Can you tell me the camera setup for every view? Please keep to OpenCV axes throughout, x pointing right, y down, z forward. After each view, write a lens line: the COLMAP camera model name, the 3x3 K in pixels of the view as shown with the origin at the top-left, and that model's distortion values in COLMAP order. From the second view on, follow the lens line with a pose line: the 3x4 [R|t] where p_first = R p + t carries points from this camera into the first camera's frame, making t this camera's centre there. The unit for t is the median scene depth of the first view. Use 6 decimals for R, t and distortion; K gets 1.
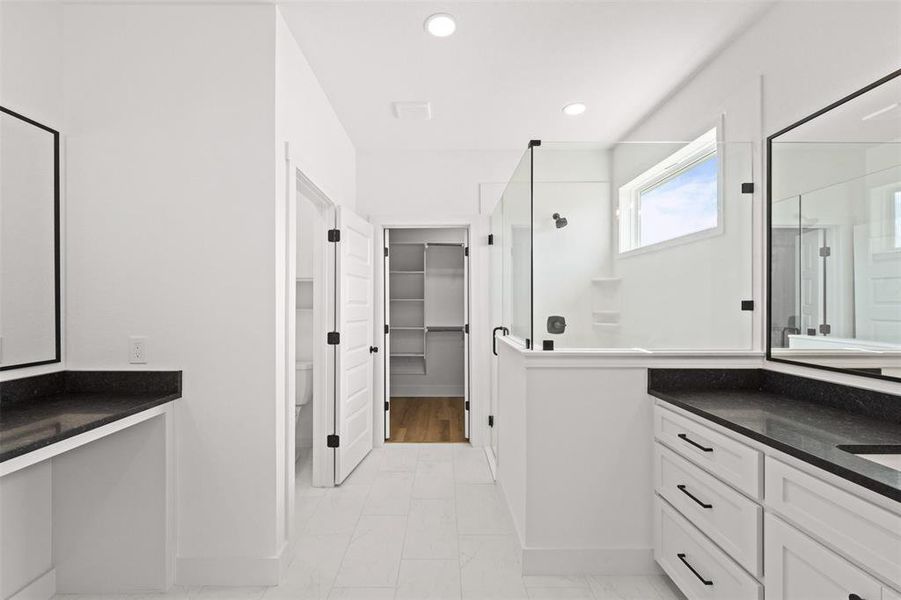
lens RADIAL K [[374.6, 0, 441.4], [0, 374.6, 304.1], [0, 0, 1]] dist [0.000475, 0.000006]
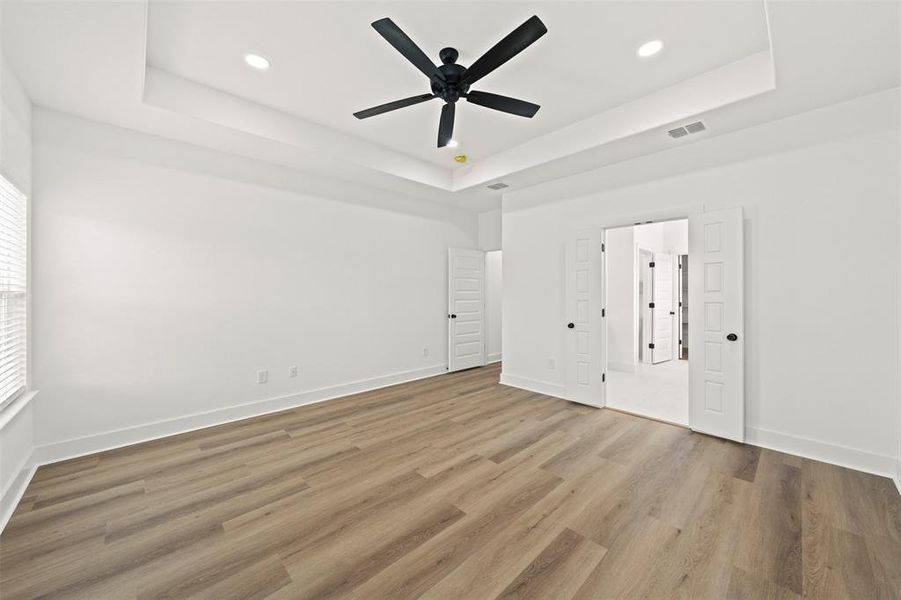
lens RADIAL K [[327.0, 0, 447.4], [0, 327.0, 292.8], [0, 0, 1]] dist [0.000152, -0.000016]
pose [[0.684515, -0.000398, -0.728998, 0.302234], [-0.001002, 0.999998, -0.001486, 0.008470], [0.728998, 0.001748, 0.684514, -1.216192]]
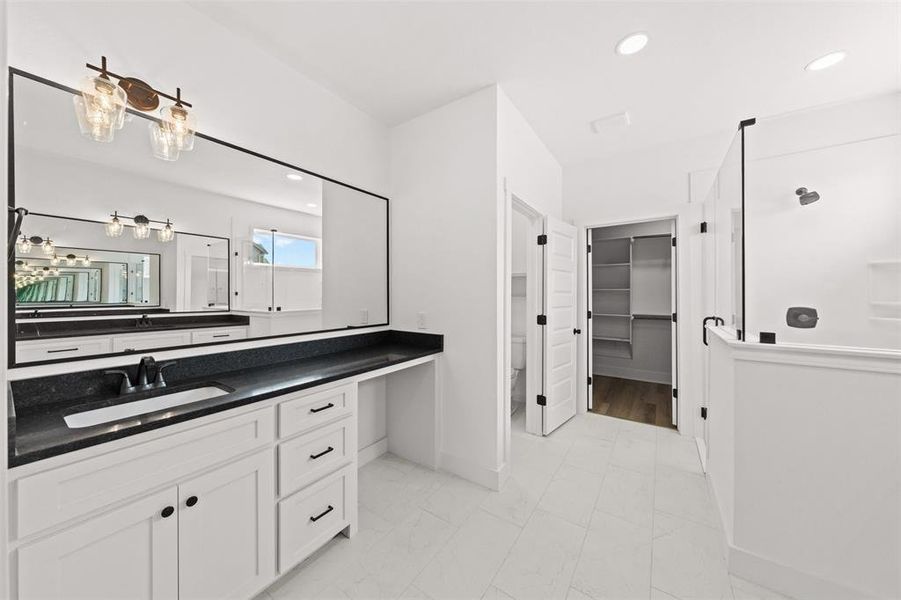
lens RADIAL K [[306.8, 0, 452.5], [0, 306.8, 292.4], [0, 0, 1]] dist [-0.000078, -0.000082]
pose [[0.828820, -0.001450, -0.559513, 0.037284], [-0.000851, 0.999992, -0.003852, 0.001127], [0.559515, 0.003669, 0.828812, -0.032184]]
